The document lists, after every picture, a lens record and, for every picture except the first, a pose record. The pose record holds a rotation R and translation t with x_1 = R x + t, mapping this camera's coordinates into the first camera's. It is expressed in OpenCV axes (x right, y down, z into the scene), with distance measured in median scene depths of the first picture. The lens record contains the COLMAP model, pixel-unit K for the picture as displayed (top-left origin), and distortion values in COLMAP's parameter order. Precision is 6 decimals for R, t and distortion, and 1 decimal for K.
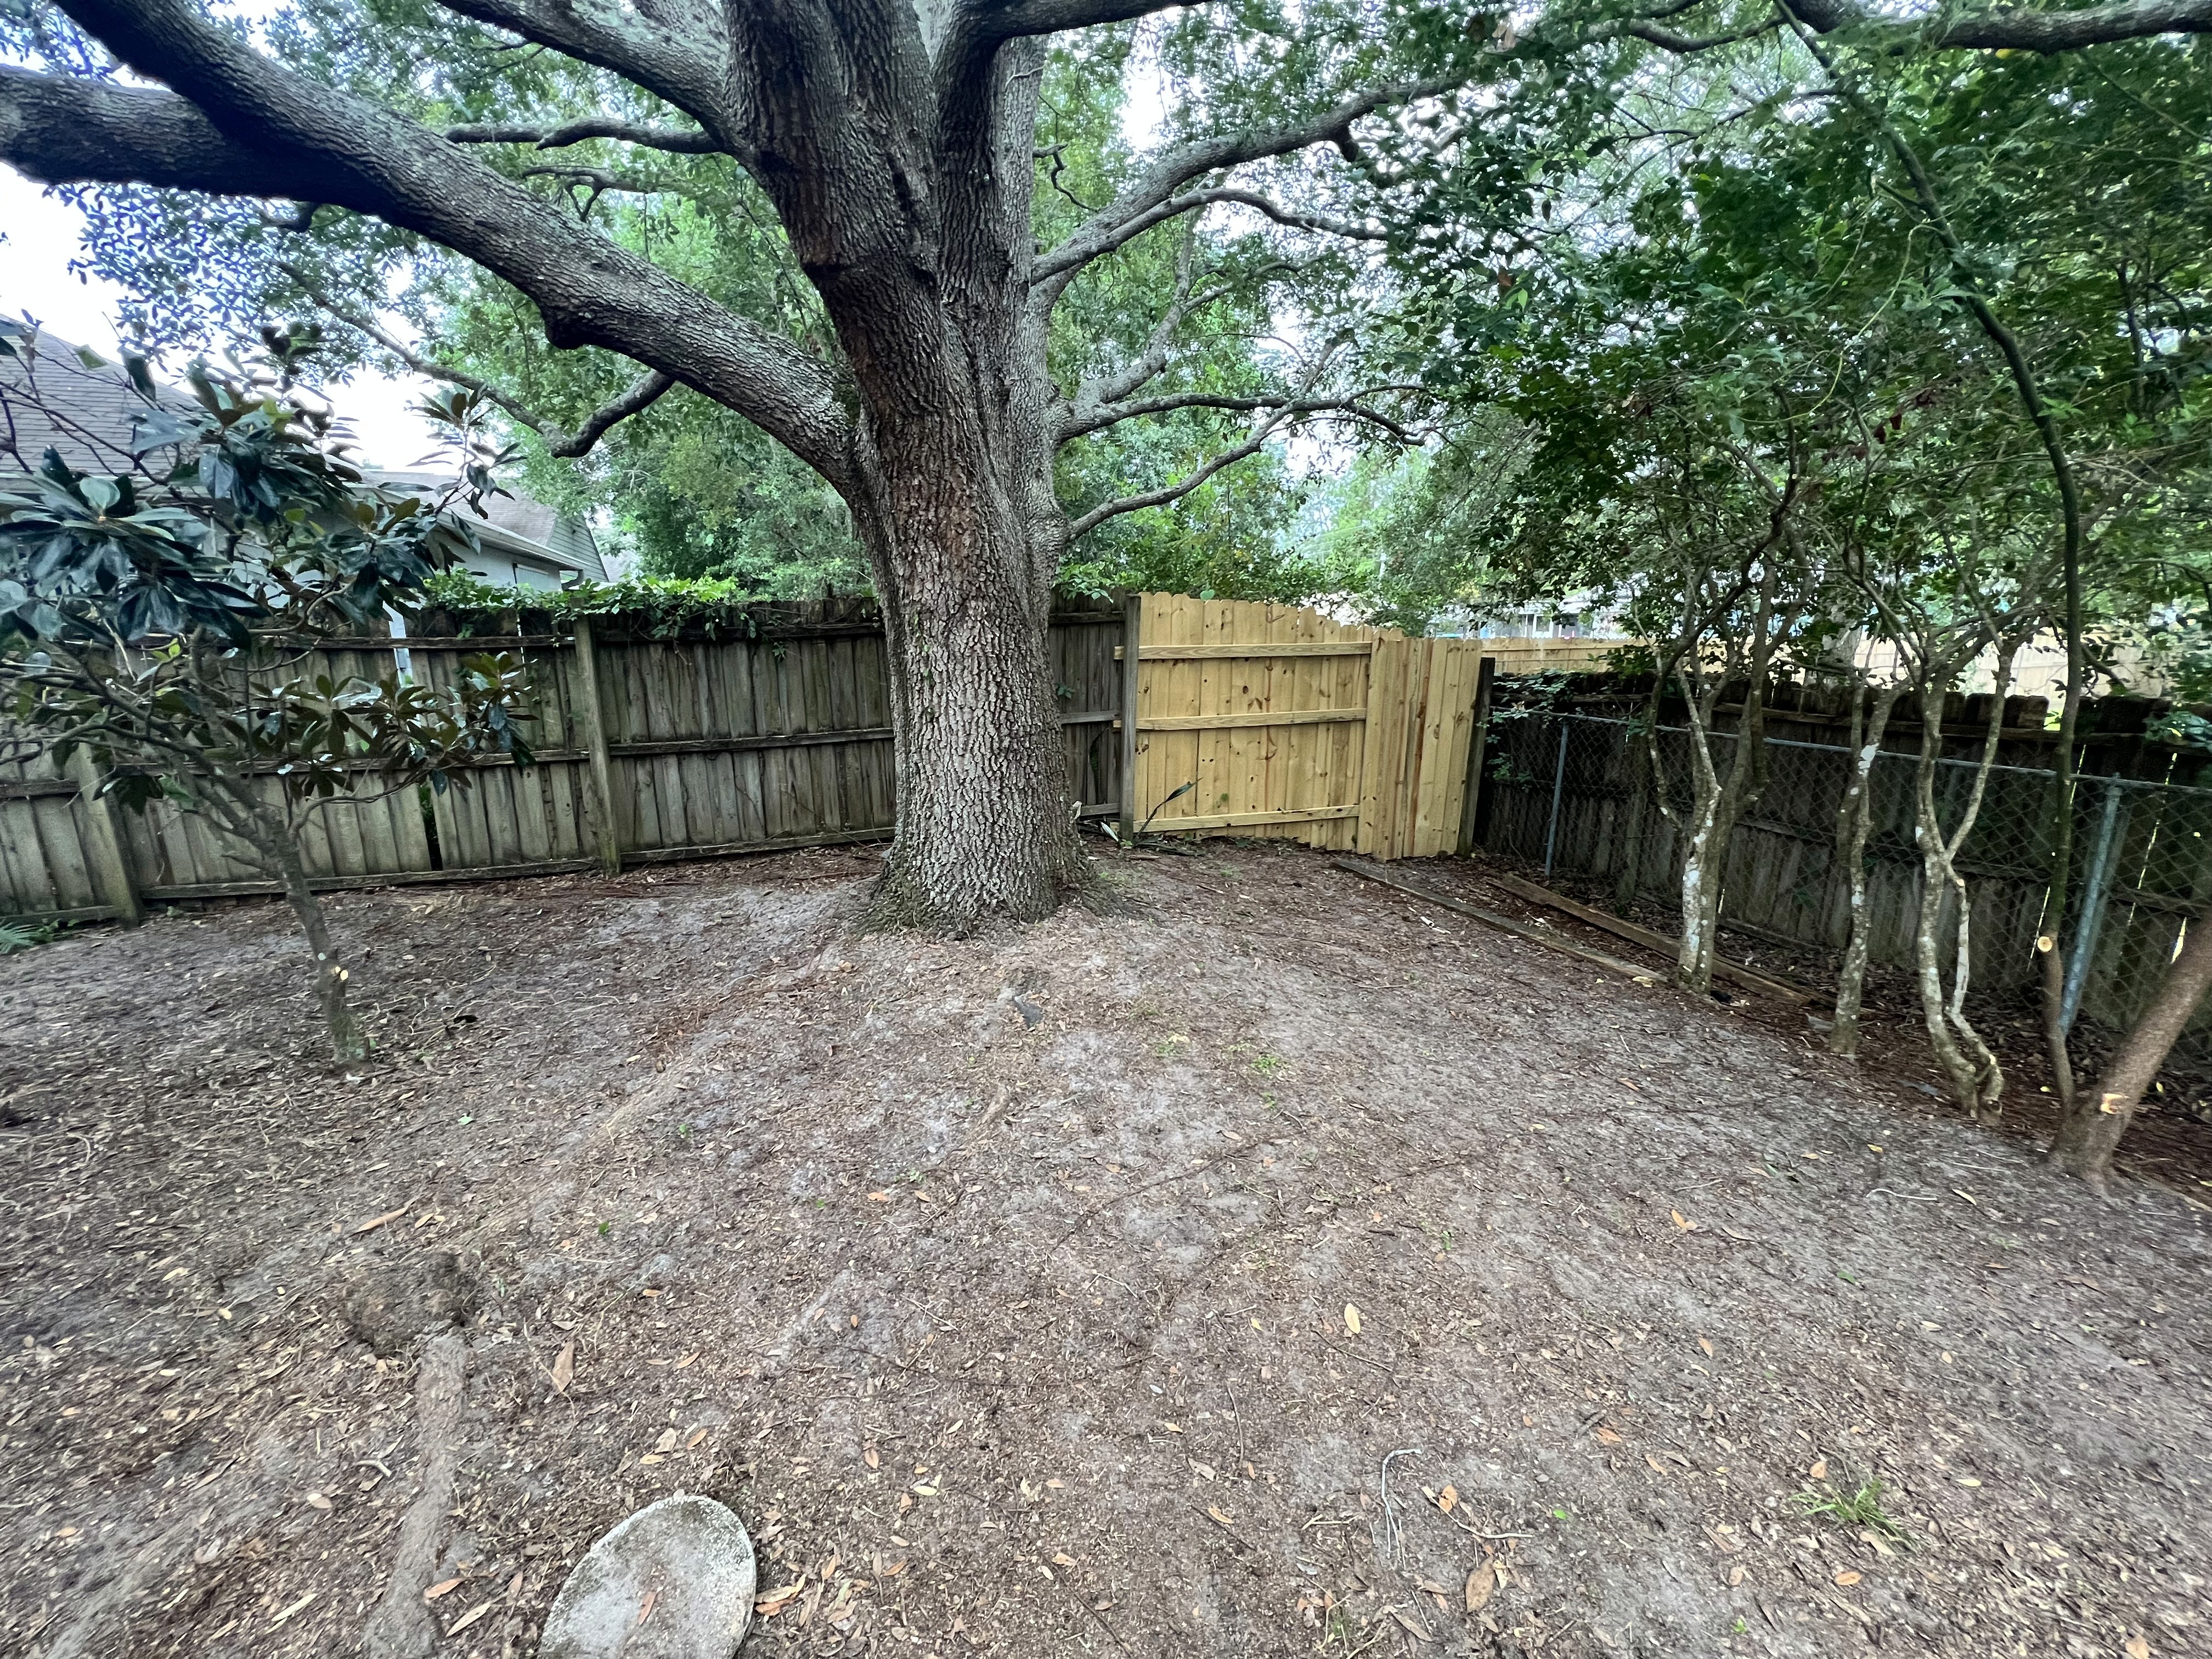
lens RADIAL K [[877.5, 0, 1107.3], [0, 877.5, 832.2], [0, 0, 1]] dist [-0.012508, 0.000401]
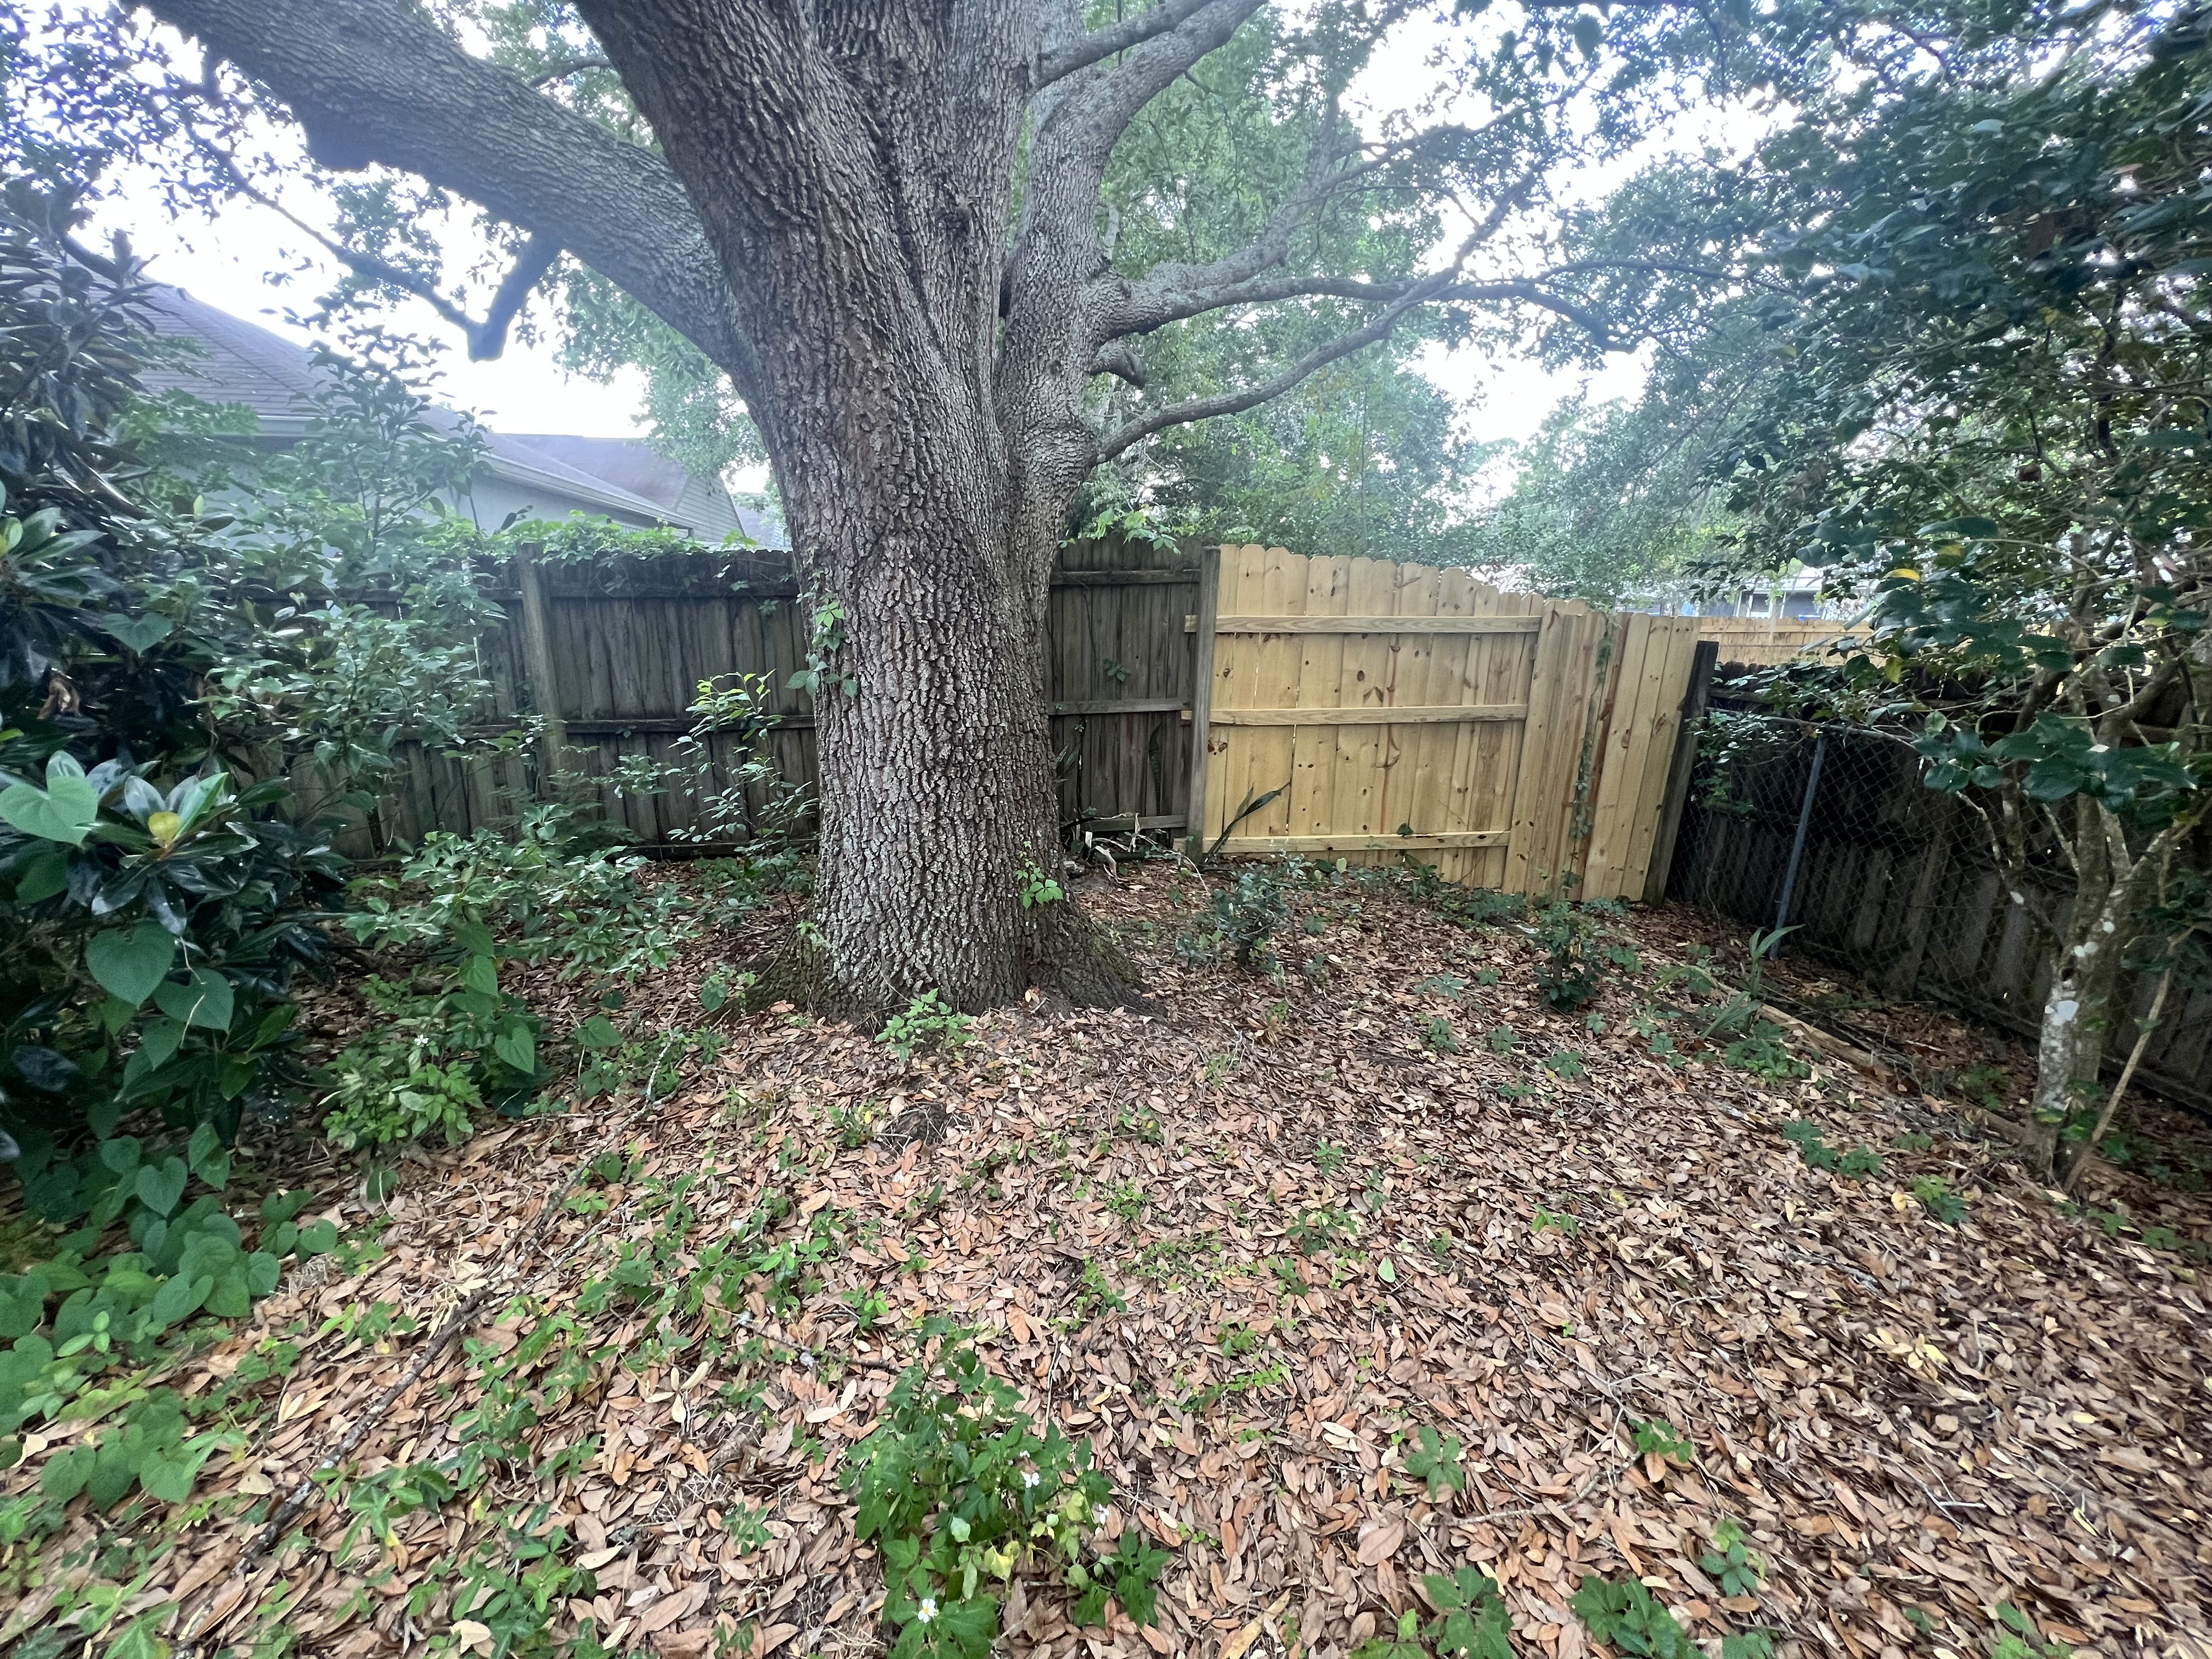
lens RADIAL K [[896.2, 0, 1099.9], [0, 896.2, 822.9], [0, 0, 1]] dist [-0.007676, -0.000888]
pose [[0.985680, 0.058088, -0.158307, 0.067739], [-0.055215, 0.998221, 0.022486, -0.041629], [0.159332, -0.013423, 0.987134, 0.202999]]
